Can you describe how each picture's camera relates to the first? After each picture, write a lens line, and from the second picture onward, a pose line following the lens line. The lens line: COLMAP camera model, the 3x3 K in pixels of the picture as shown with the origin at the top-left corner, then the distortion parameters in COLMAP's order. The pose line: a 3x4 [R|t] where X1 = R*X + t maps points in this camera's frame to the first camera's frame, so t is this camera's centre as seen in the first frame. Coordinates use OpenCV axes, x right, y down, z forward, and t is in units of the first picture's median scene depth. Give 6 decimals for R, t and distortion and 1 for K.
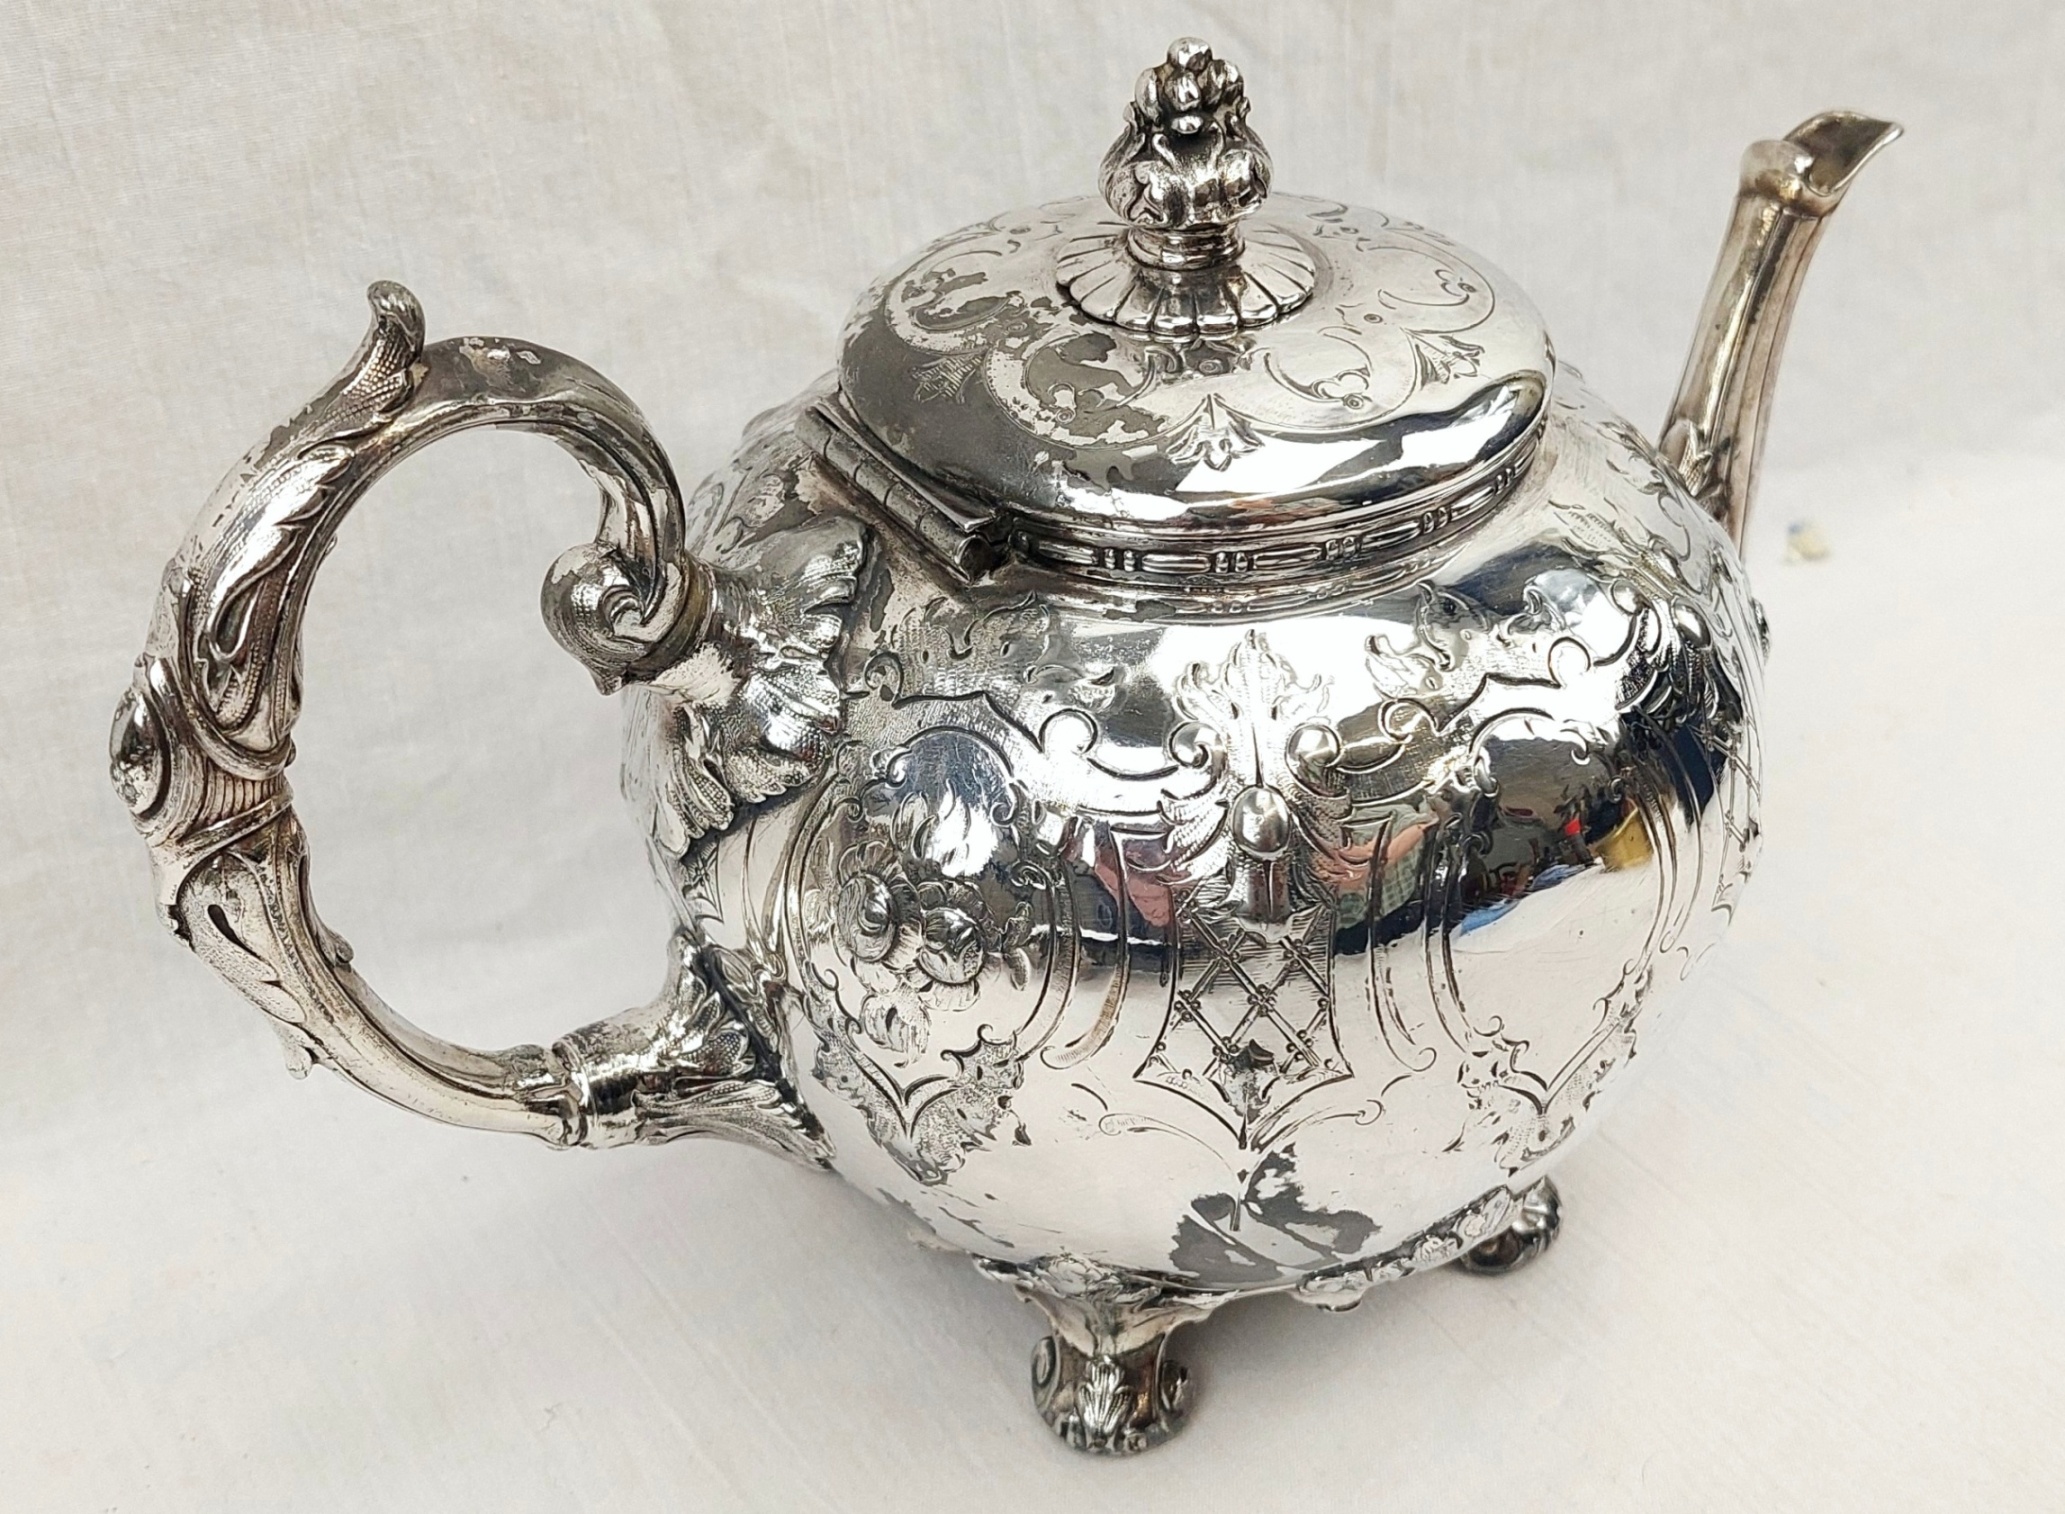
lens RADIAL K [[2452.8, 0, 1035.5], [0, 2452.8, 735.7], [0, 0, 1]] dist [0.082434, 0.000000]
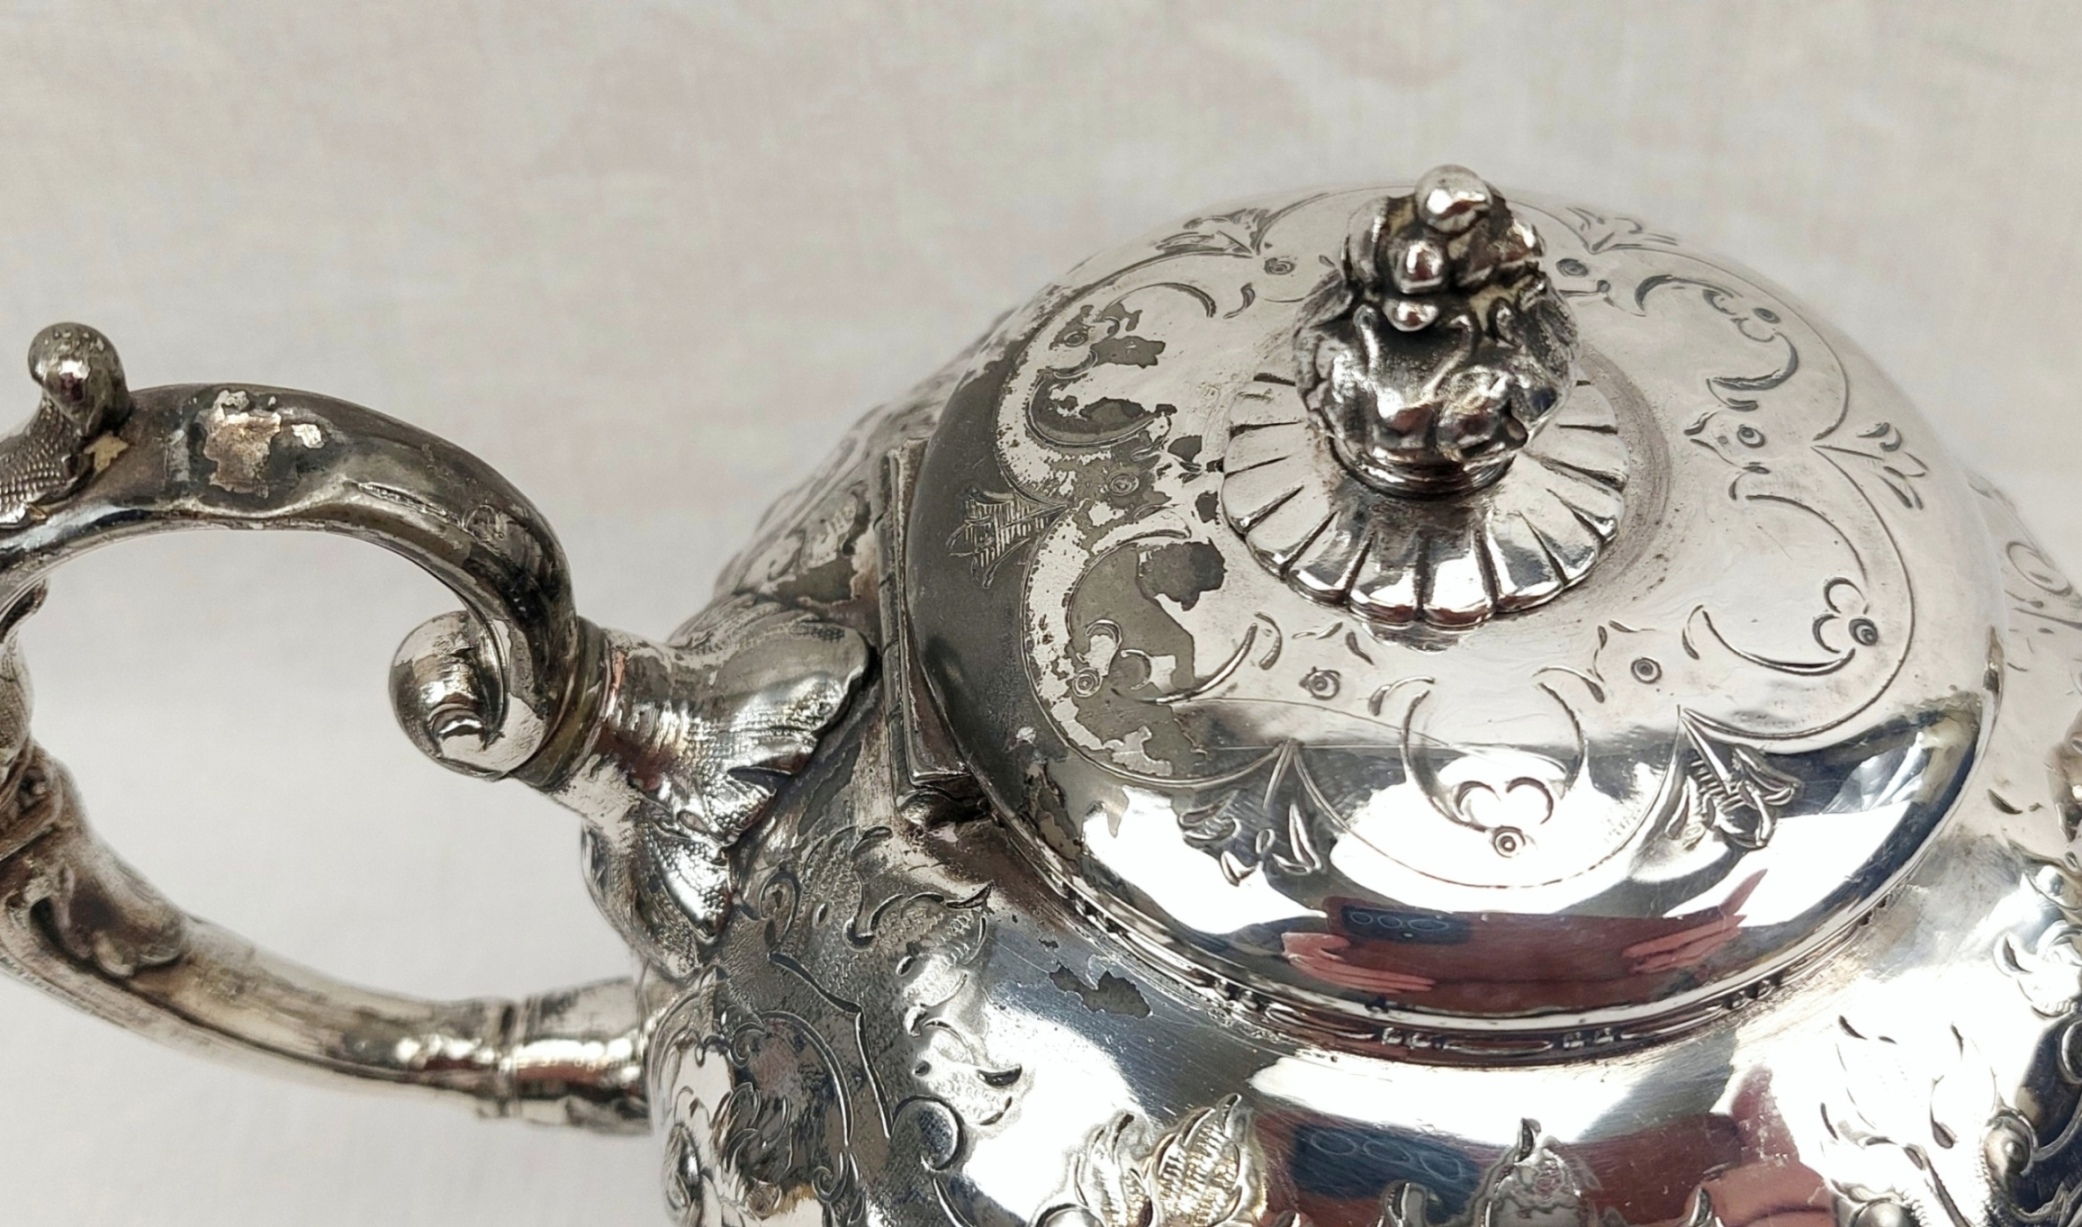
lens RADIAL K [[2032.4, 0, 1042.7], [0, 2032.4, 623.7], [0, 0, 1]] dist [0.060800, 0.000000]
pose [[0.874442, 0.363356, -0.321439, 0.166540], [-0.246803, 0.903628, 0.350063, -0.323398], [0.417659, -0.226777, 0.879848, 0.500819]]
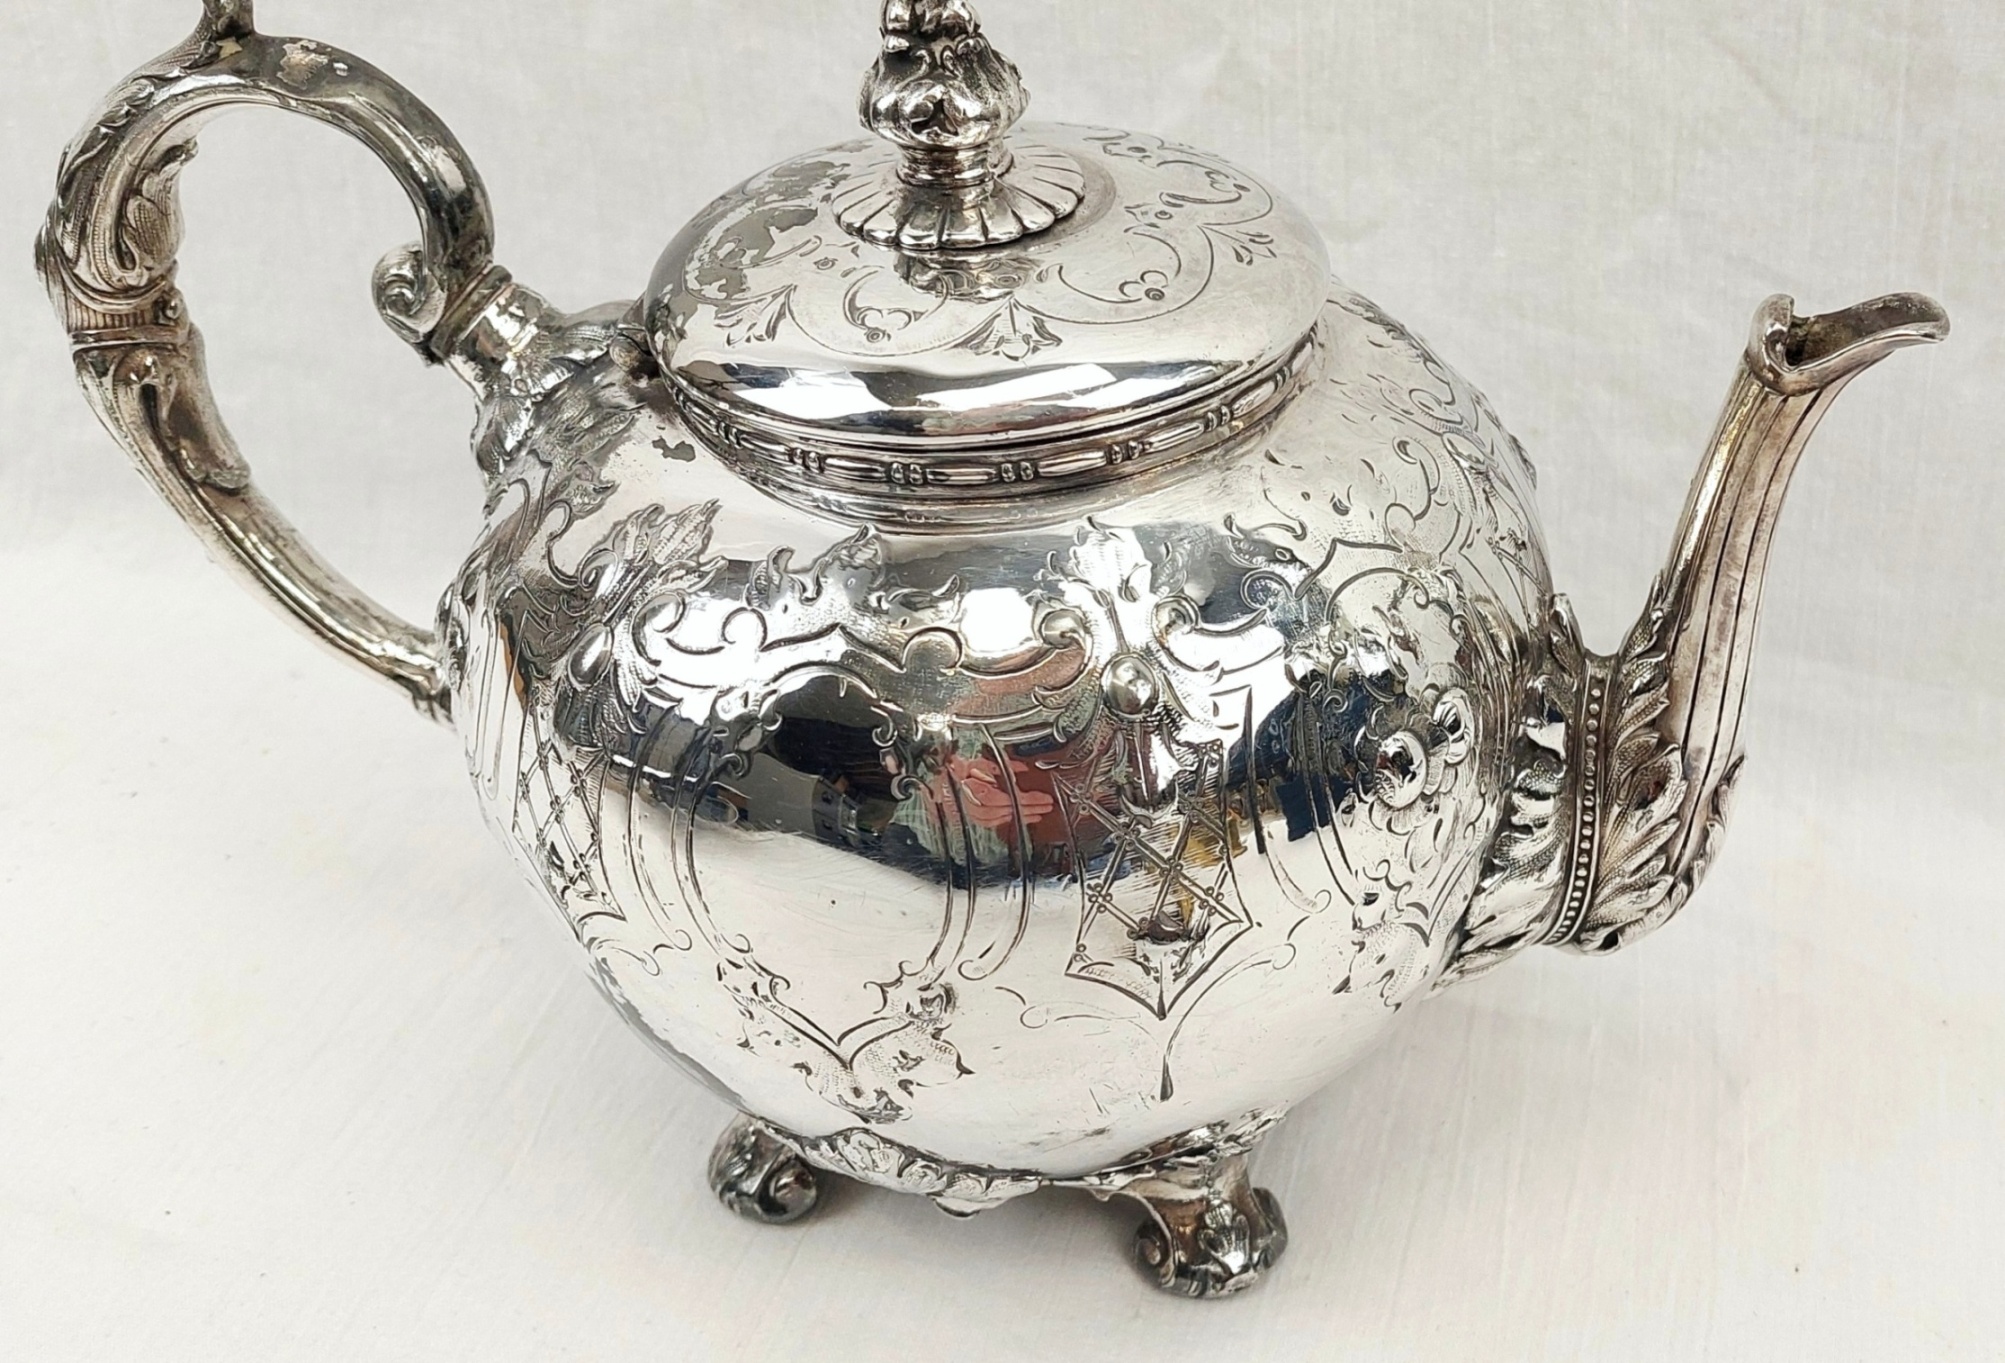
lens RADIAL K [[2210.5, 0, 1366.5], [0, 2210.5, 668.3], [0, 0, 1]] dist [0.035126, 0.000000]
pose [[0.730175, 0.396975, -0.556107, 0.819008], [-0.389337, 0.910576, 0.138808, -0.210521], [0.561481, 0.115159, 0.819437, 0.362927]]
